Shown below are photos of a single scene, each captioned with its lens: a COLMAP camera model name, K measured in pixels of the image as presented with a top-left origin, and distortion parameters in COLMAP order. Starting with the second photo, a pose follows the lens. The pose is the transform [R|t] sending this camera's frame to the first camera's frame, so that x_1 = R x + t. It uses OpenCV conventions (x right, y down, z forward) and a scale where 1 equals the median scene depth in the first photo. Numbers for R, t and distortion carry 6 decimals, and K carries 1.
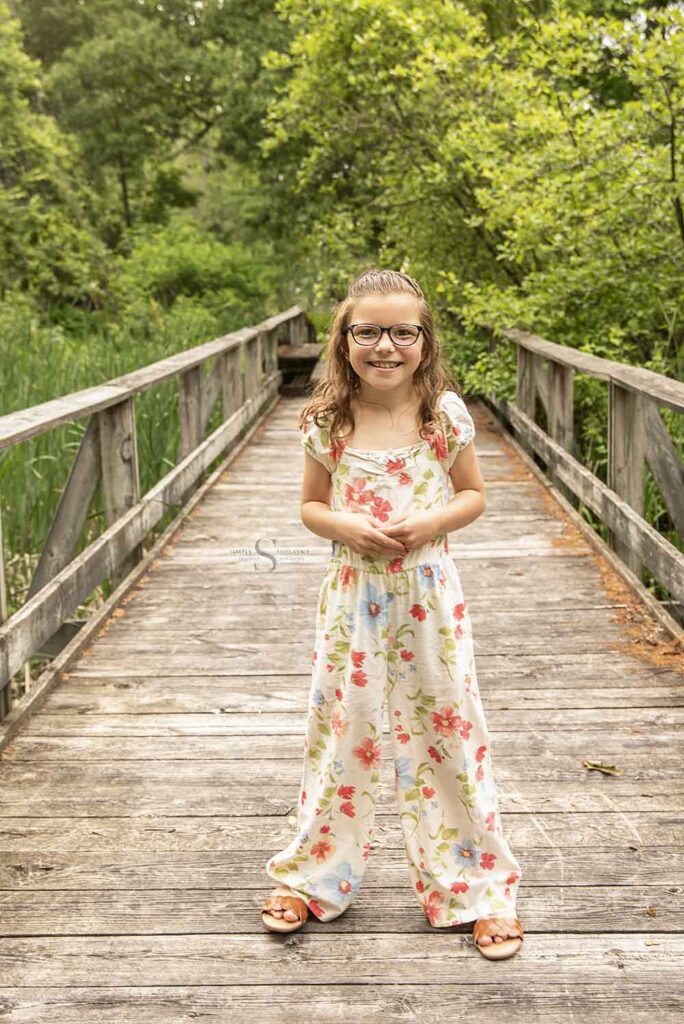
lens RADIAL K [[1212.2, 0, 342.0], [0, 1212.2, 512.0], [0, 0, 1]] dist [-0.001996, 0.038983]
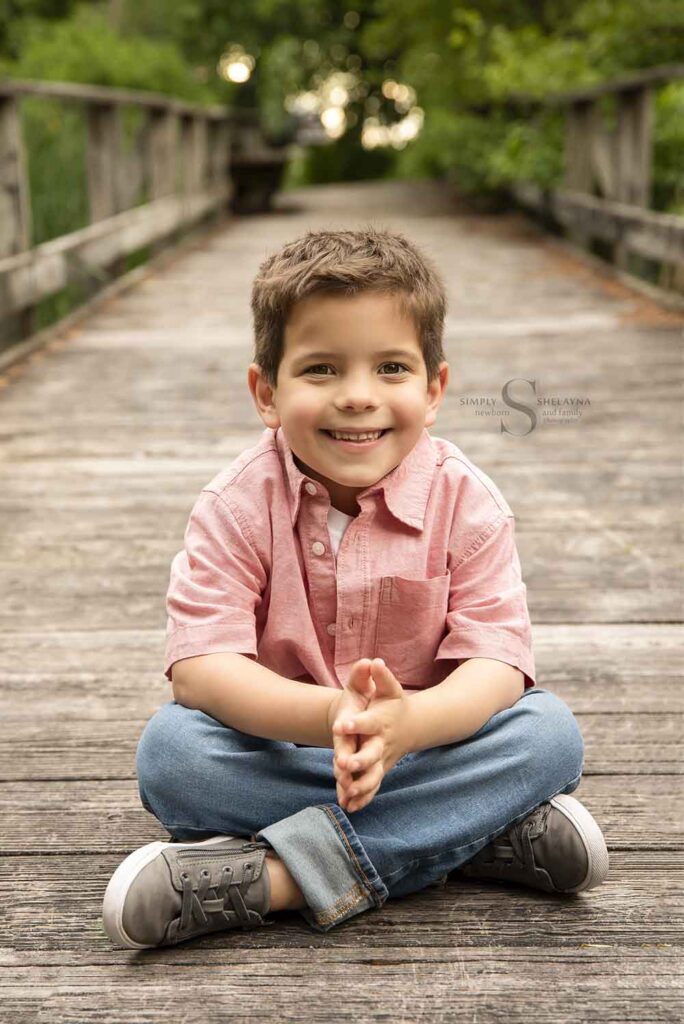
lens RADIAL K [[1655.2, 0, 281.4], [0, 1655.2, 509.7], [0, 0, 1]] dist [0.137627, -0.074915]
pose [[0.999780, -0.003868, -0.020596, -0.001652], [0.003941, 0.999986, 0.003509, 0.095552], [0.020582, -0.003589, 0.999782, 0.028180]]
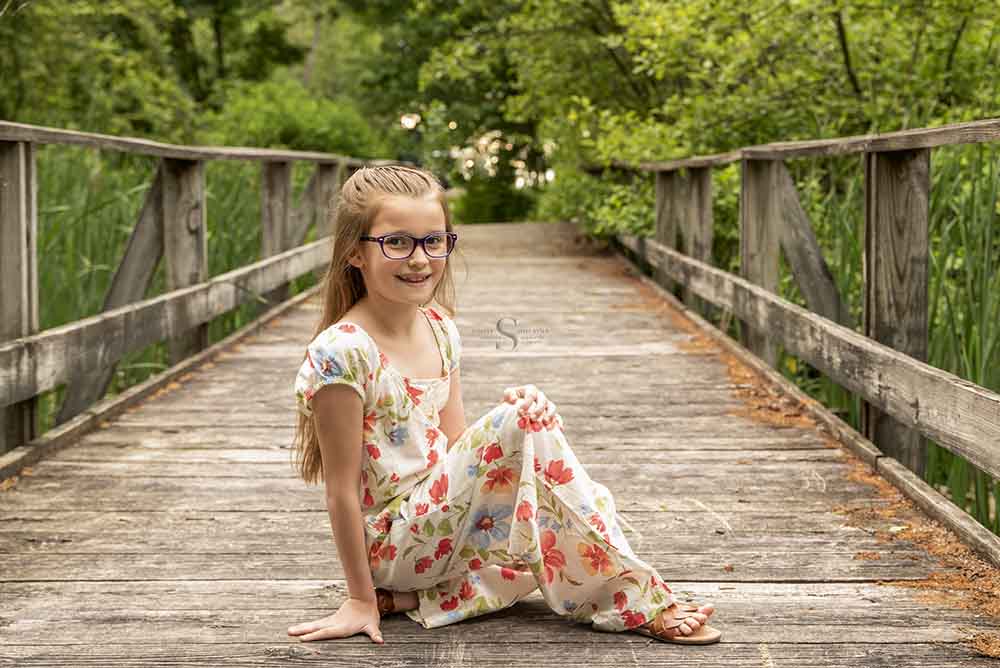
lens RADIAL K [[1466.8, 0, 537.1], [0, 1466.8, 333.4], [0, 0, 1]] dist [0.066306, 0.016336]
pose [[0.999047, 0.023021, 0.037073, 0.022476], [-0.018939, 0.994087, -0.106925, 0.095667], [-0.039315, 0.106121, 0.993576, -0.040018]]
